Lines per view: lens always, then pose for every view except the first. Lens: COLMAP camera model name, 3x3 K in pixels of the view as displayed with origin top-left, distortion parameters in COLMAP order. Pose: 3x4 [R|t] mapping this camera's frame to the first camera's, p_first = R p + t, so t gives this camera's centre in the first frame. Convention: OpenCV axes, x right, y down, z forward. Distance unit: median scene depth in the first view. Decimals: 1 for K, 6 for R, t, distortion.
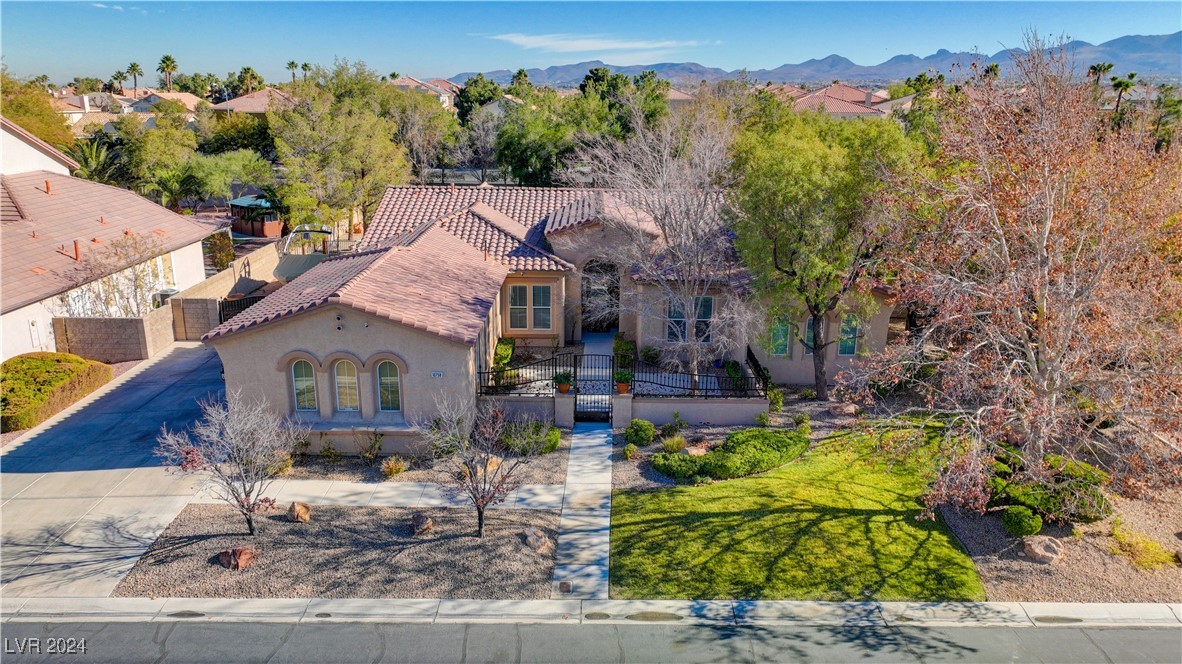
lens RADIAL K [[829.2, 0, 588.8], [0, 829.2, 331.6], [0, 0, 1]] dist [0.005469, 0.005489]
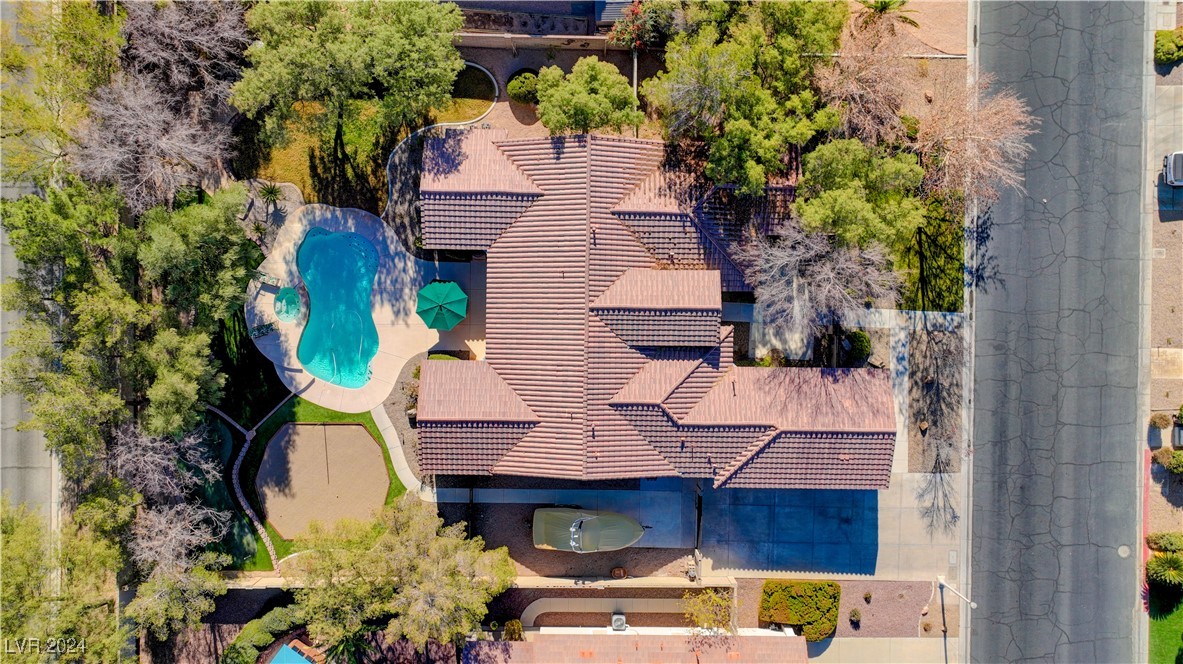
lens RADIAL K [[829.9, 0, 592.3], [0, 829.9, 328.8], [0, 0, 1]] dist [0.005469, 0.005489]
pose [[0.006097, -0.999965, -0.005653, -0.025202], [0.270625, -0.003792, 0.962677, -2.844565], [-0.962666, -0.007399, 0.270592, 1.392267]]
